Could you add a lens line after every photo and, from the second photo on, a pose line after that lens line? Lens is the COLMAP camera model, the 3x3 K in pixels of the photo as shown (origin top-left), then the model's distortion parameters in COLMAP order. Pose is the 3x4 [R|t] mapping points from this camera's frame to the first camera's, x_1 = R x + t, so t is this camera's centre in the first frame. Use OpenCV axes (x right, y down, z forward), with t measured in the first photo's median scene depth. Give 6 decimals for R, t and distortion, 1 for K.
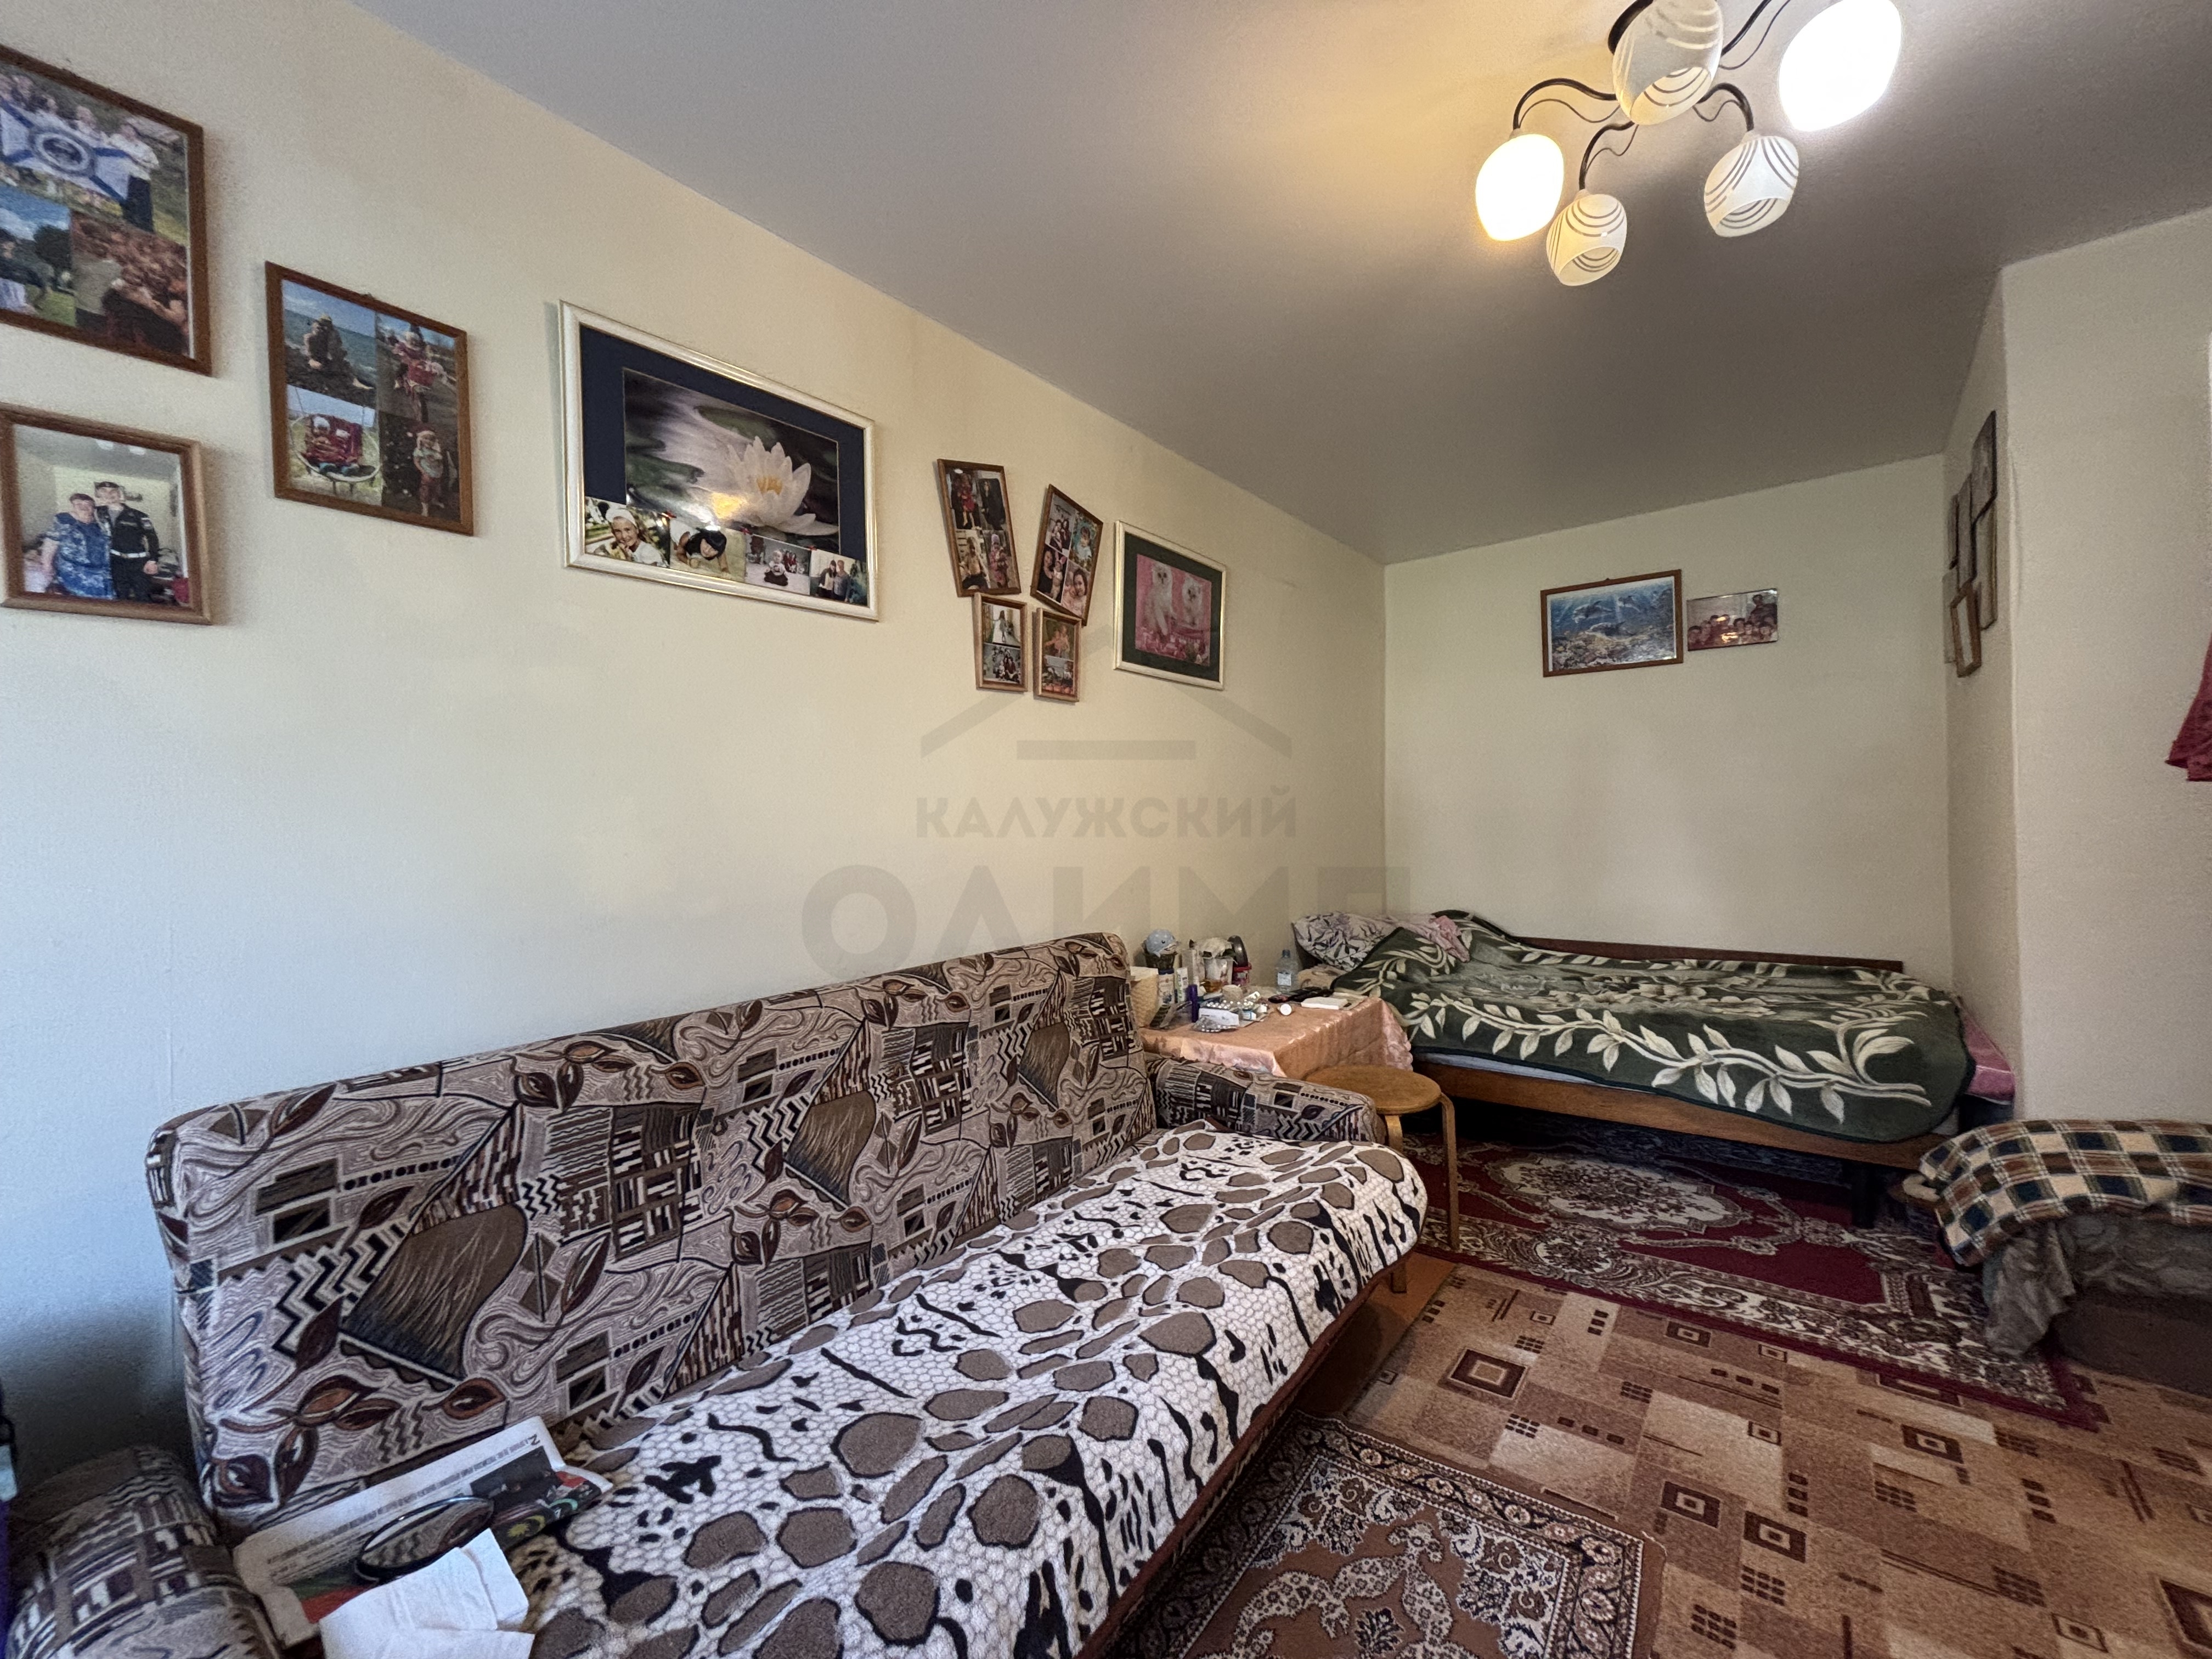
lens RADIAL K [[895.1, 0, 1096.9], [0, 895.1, 829.6], [0, 0, 1]] dist [-0.002512, 0.001431]
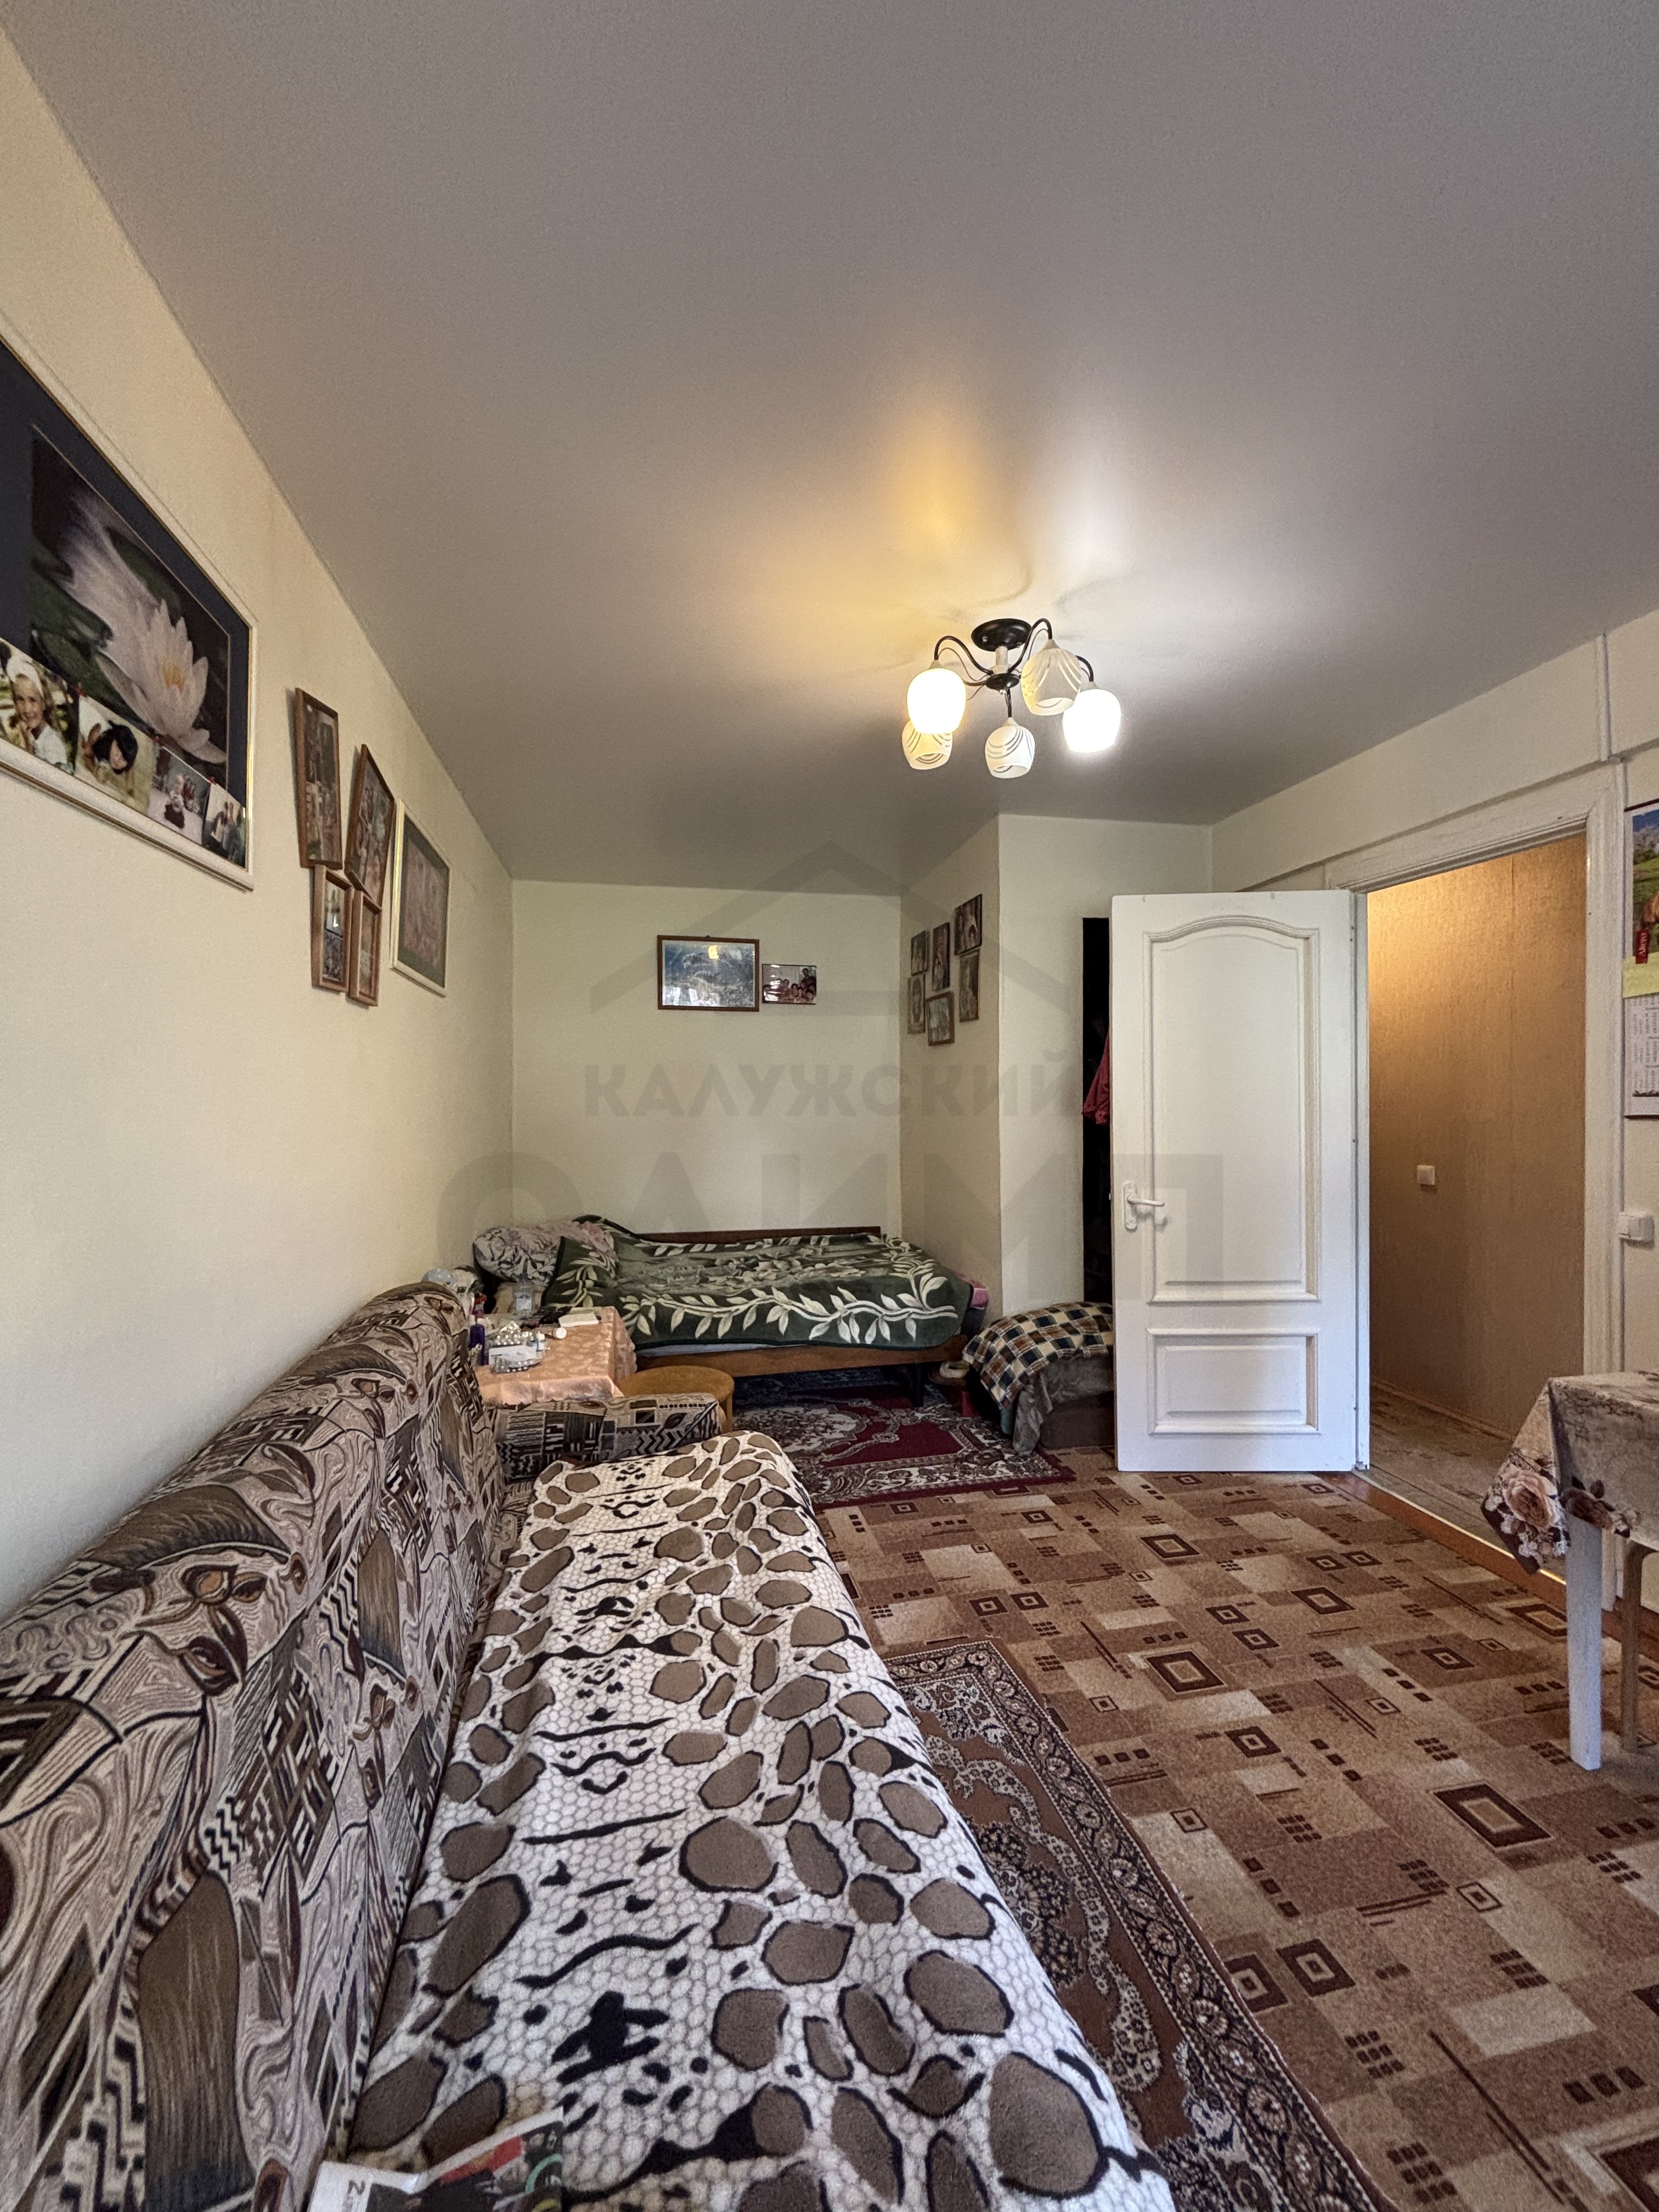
lens RADIAL K [[895.1, 0, 836.2], [0, 895.1, 1102.0], [0, 0, 1]] dist [-0.002512, 0.001431]
pose [[0.631471, 0.018787, 0.775172, -0.616424], [-0.002555, 0.999751, -0.022148, -0.056786], [-0.775395, 0.012005, 0.631362, 0.211151]]
